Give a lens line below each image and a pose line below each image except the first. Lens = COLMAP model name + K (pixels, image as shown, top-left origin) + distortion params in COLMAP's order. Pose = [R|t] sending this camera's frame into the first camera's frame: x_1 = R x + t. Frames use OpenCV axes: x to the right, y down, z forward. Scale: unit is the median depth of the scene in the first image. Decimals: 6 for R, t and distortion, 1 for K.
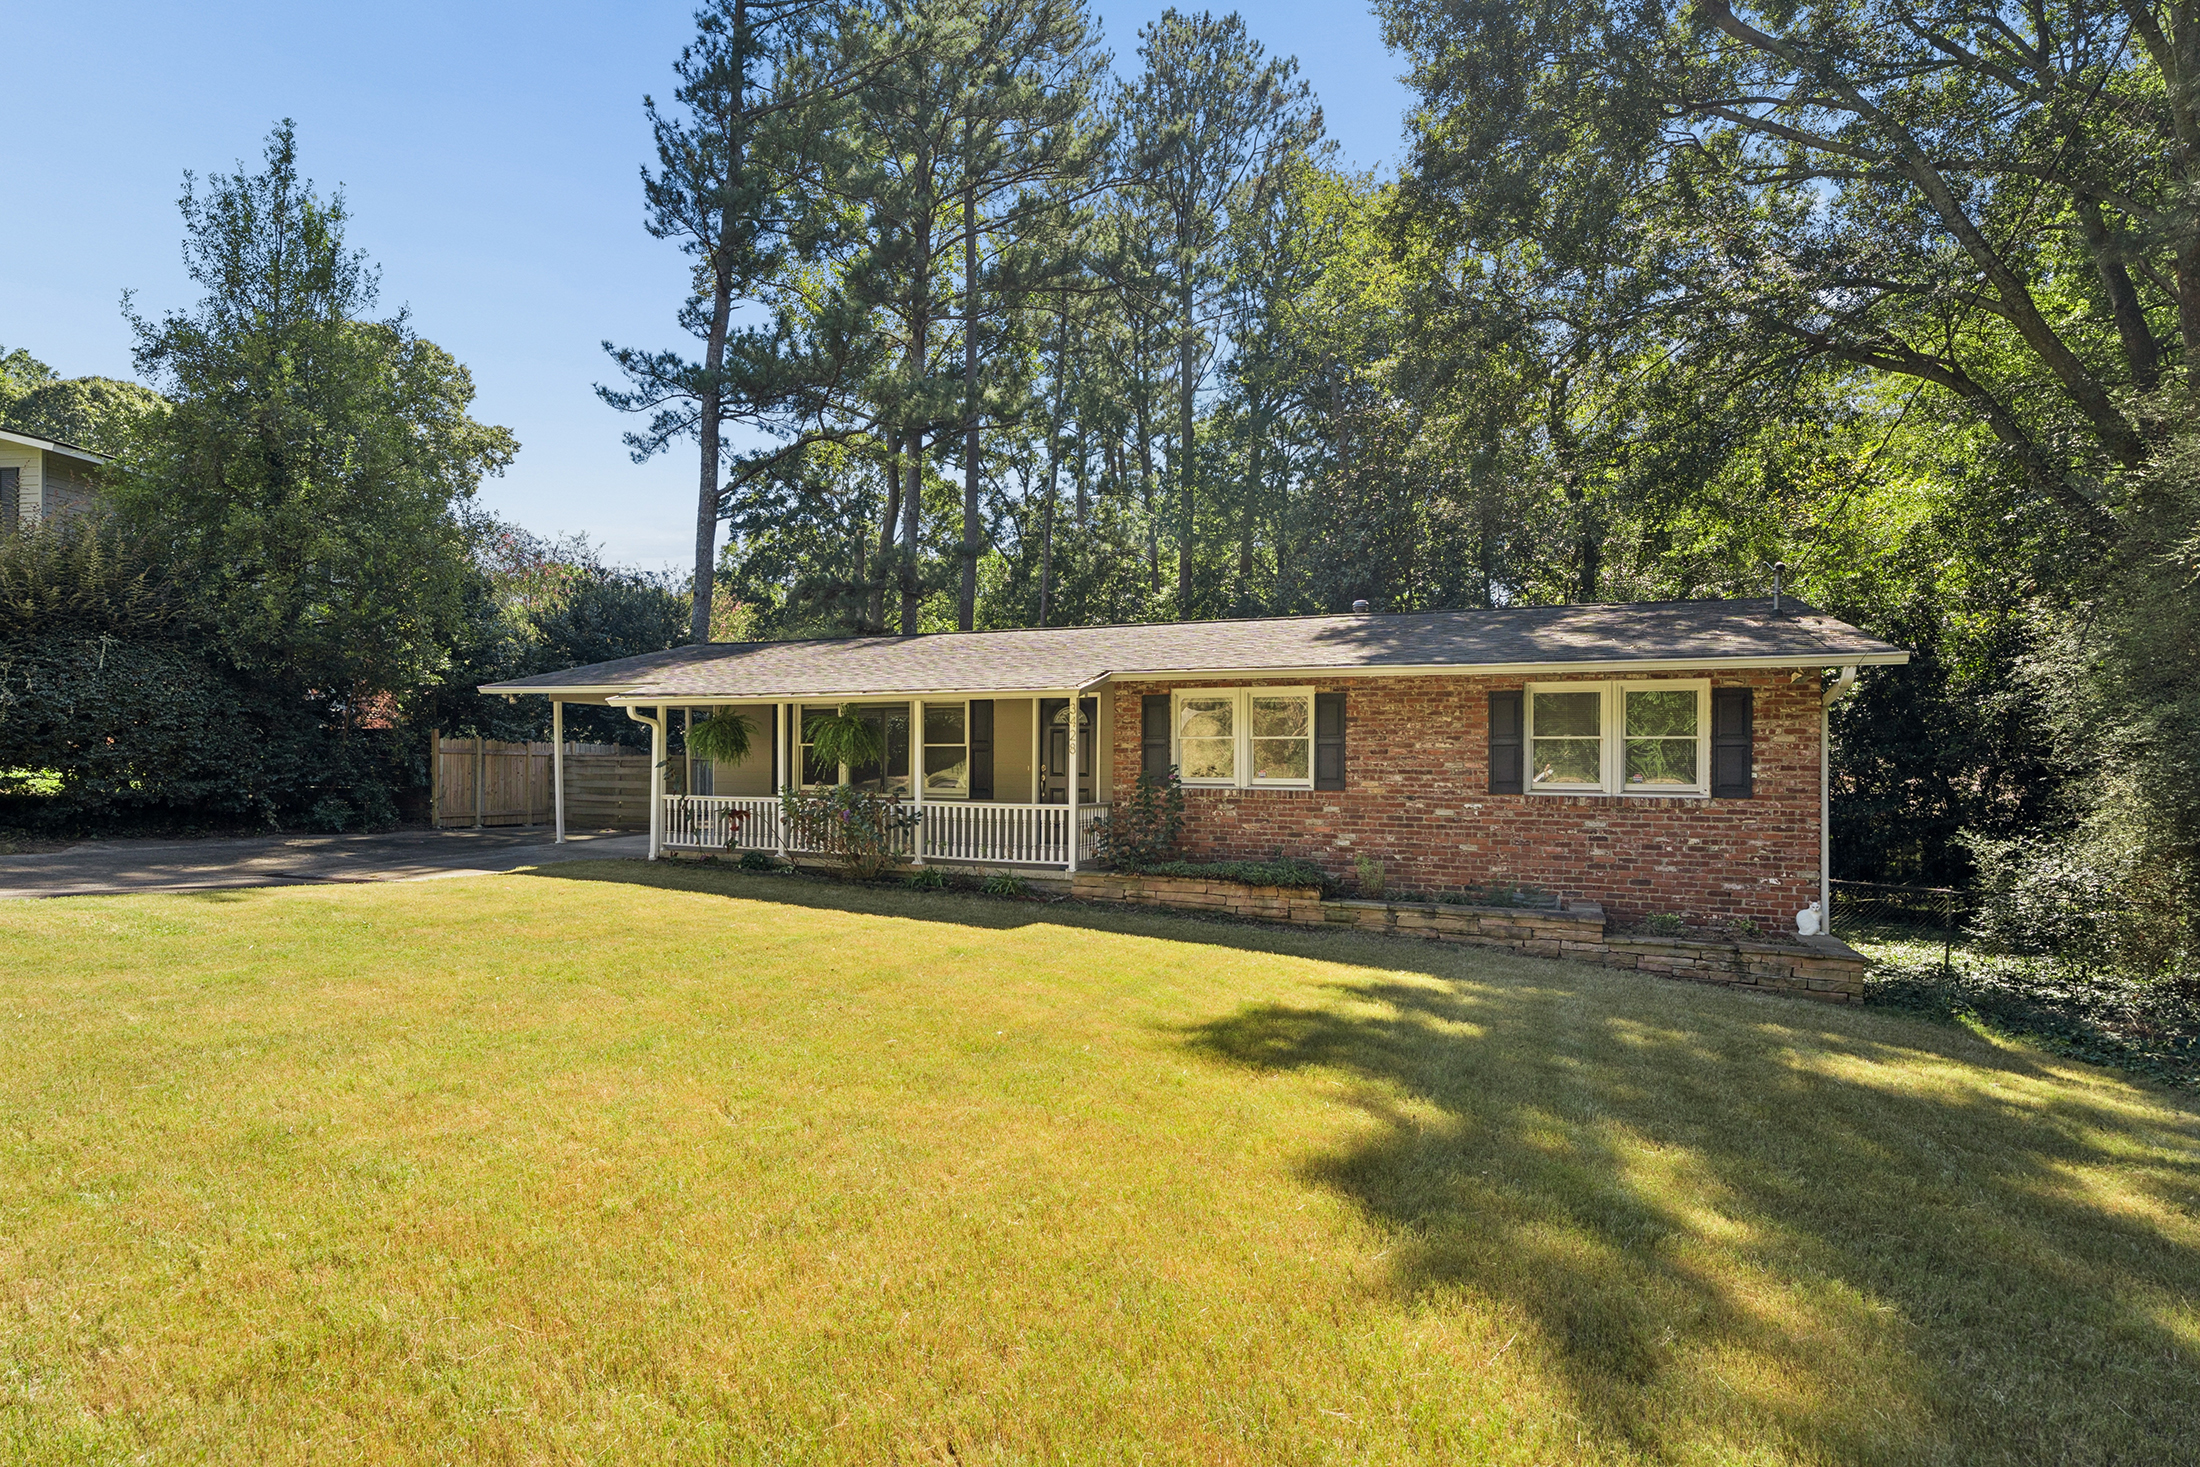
lens RADIAL K [[1054.6, 0, 1100.0], [0, 1054.6, 733.5], [0, 0, 1]] dist [-0.000140, -0.000018]
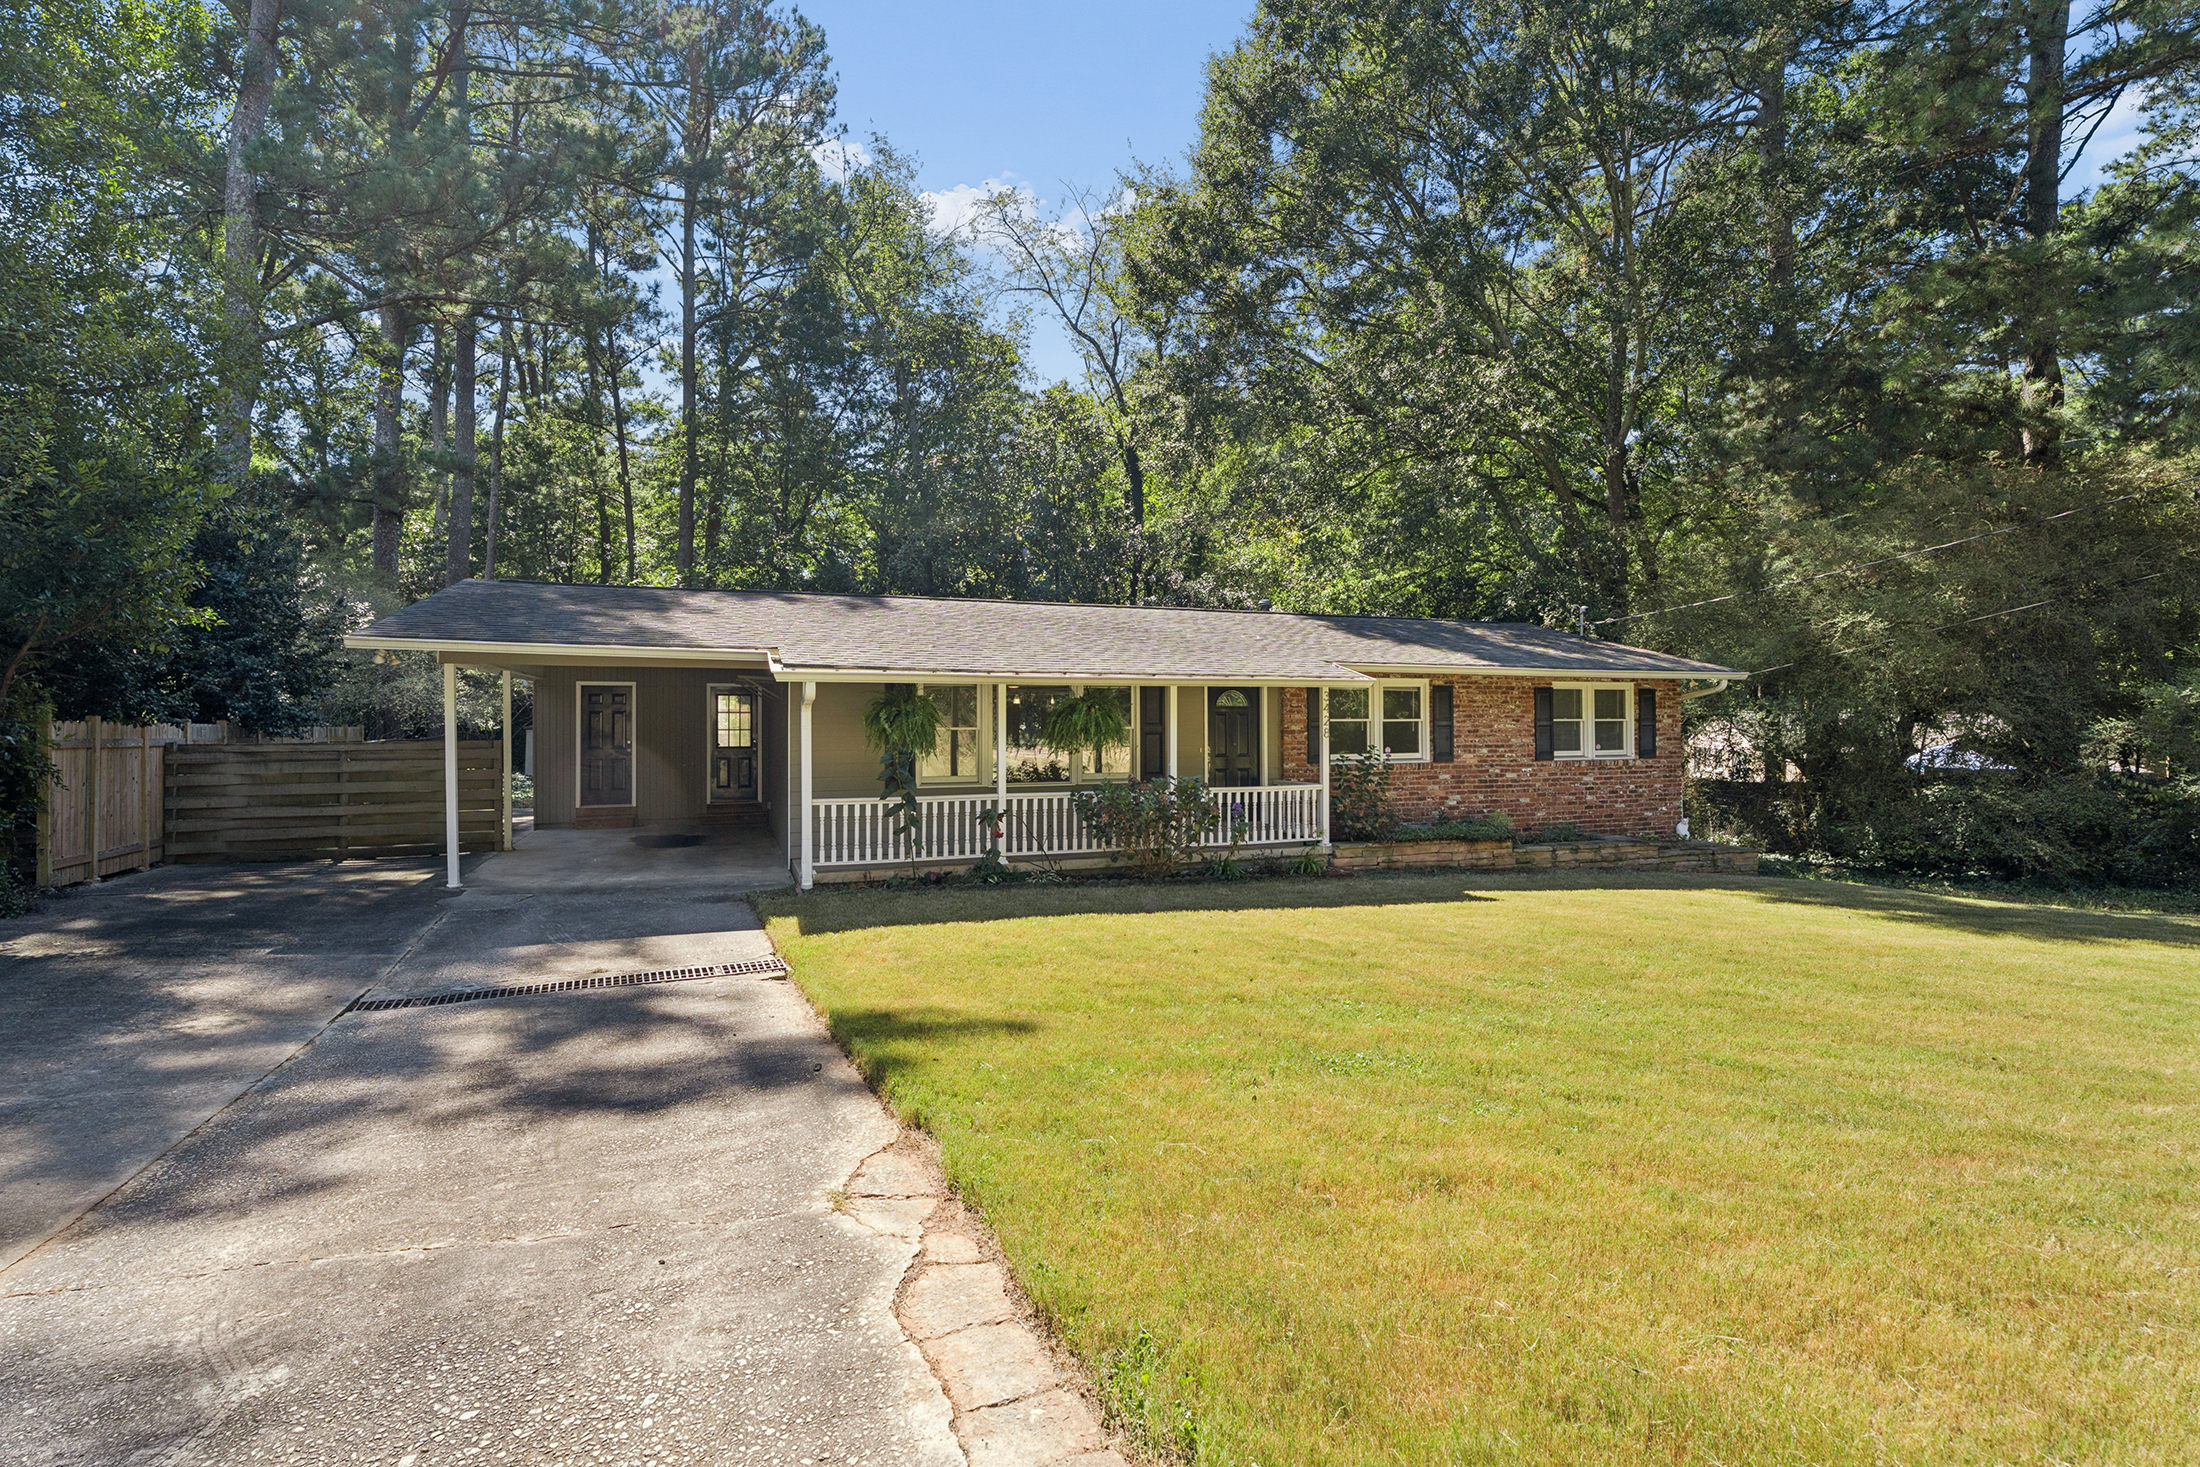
lens RADIAL K [[986.6, 0, 1108.4], [0, 986.6, 691.6], [0, 0, 1]] dist [0.002496, 0.000245]
pose [[0.718095, 0.016396, 0.695752, -0.885651], [0.002889, 0.999644, -0.026539, -0.000563], [-0.695939, 0.021067, 0.717792, 0.432392]]
